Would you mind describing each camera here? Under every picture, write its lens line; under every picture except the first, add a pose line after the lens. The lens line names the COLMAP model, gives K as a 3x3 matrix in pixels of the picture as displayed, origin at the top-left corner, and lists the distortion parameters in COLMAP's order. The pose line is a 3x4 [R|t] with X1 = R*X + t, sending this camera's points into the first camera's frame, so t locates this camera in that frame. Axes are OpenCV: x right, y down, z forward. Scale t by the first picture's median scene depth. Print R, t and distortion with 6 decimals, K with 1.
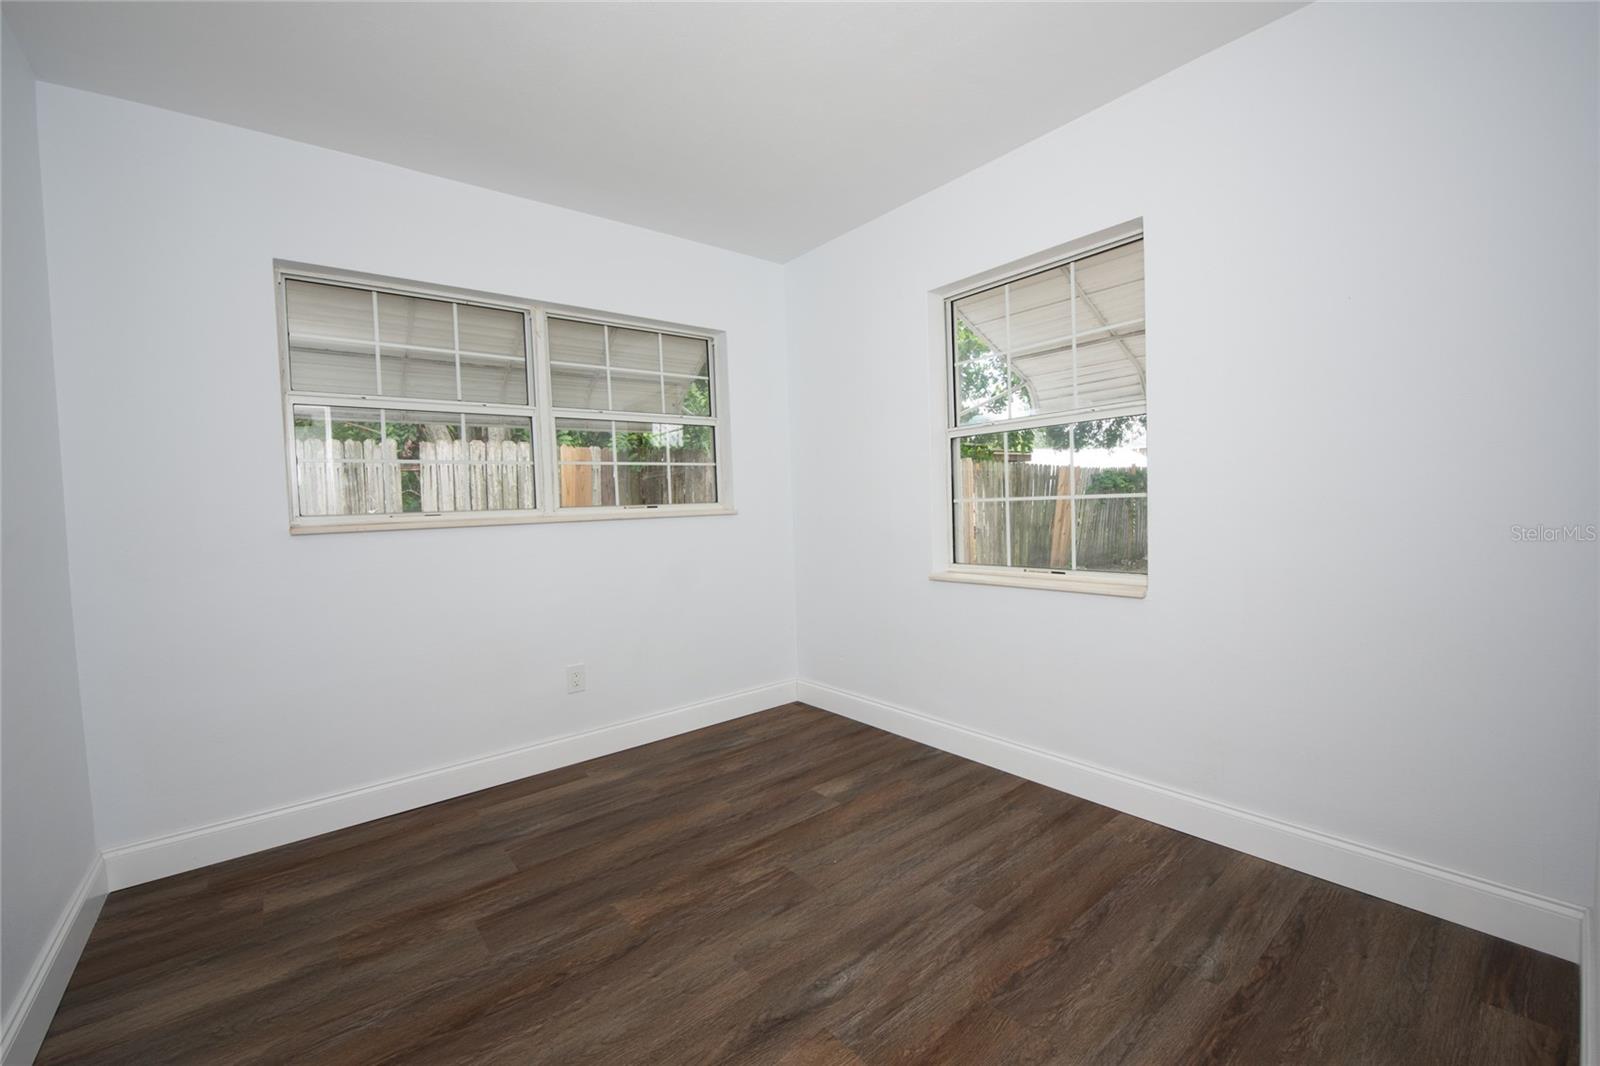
lens RADIAL K [[669.8, 0, 795.4], [0, 669.8, 530.4], [0, 0, 1]] dist [-0.007745, -0.001847]
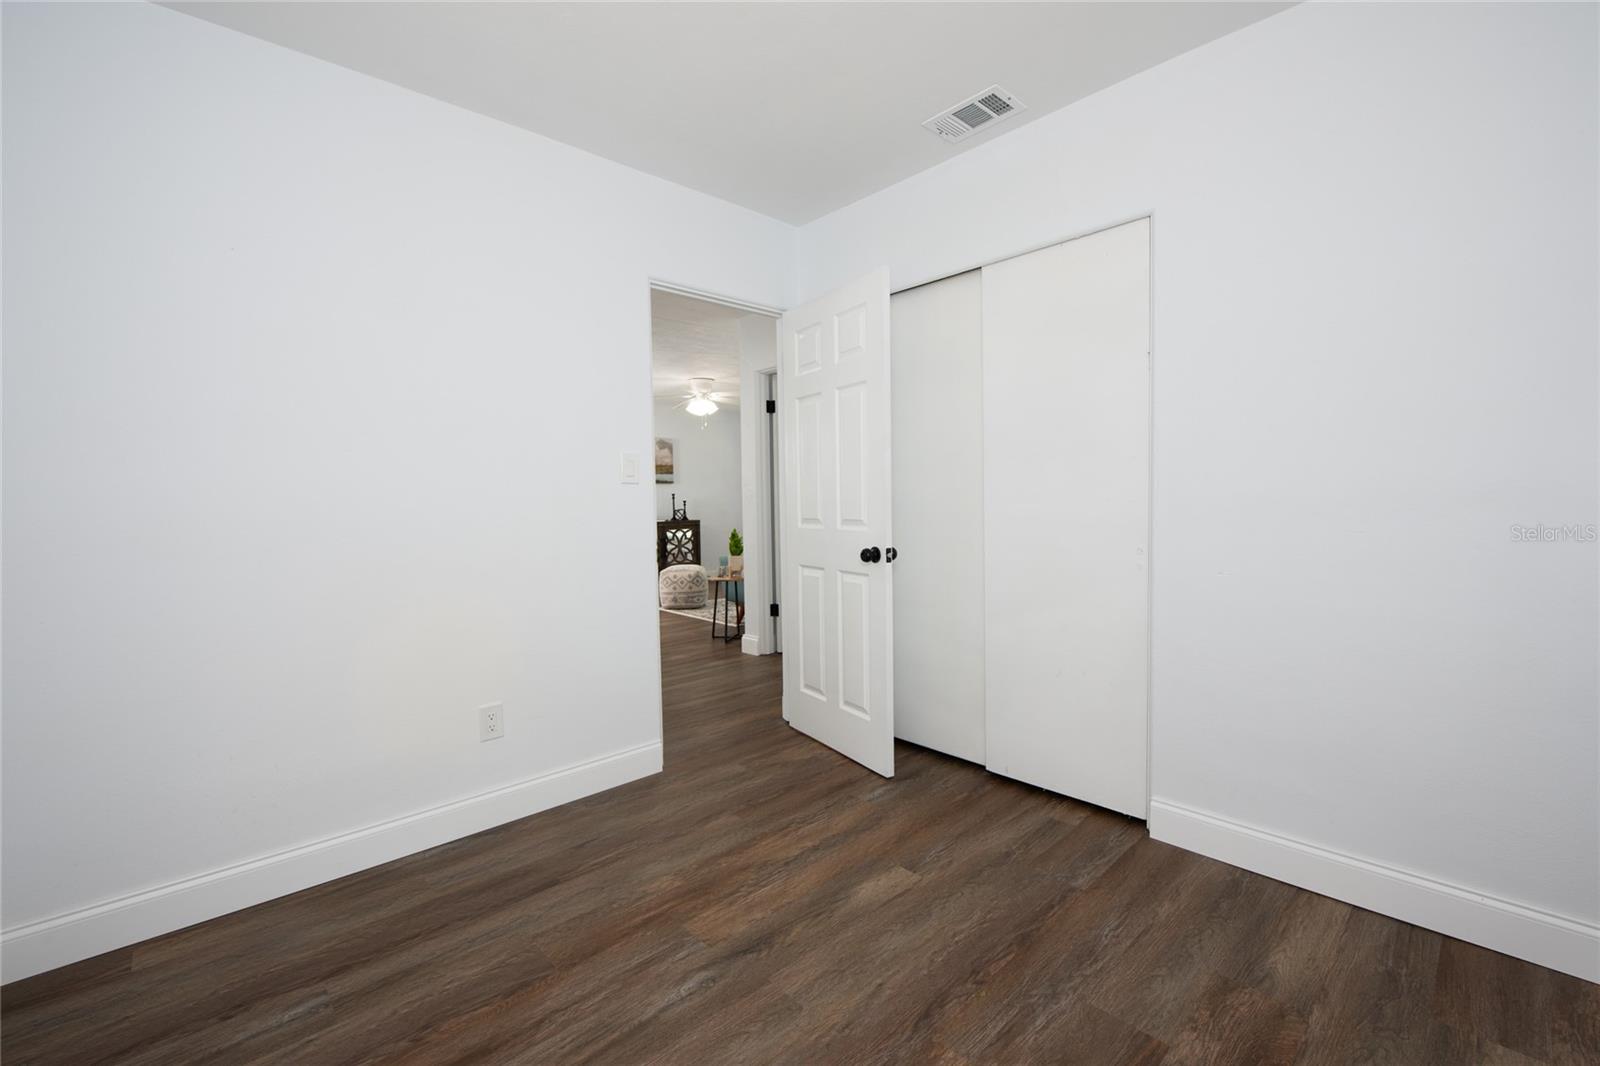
lens RADIAL K [[669.8, 0, 802.2], [0, 669.8, 532.4], [0, 0, 1]] dist [-0.007745, -0.001847]
pose [[-0.995427, 0.058418, -0.075582, -0.065130], [0.051290, 0.994341, 0.093035, -0.077672], [0.080589, 0.088733, -0.992790, 1.925809]]
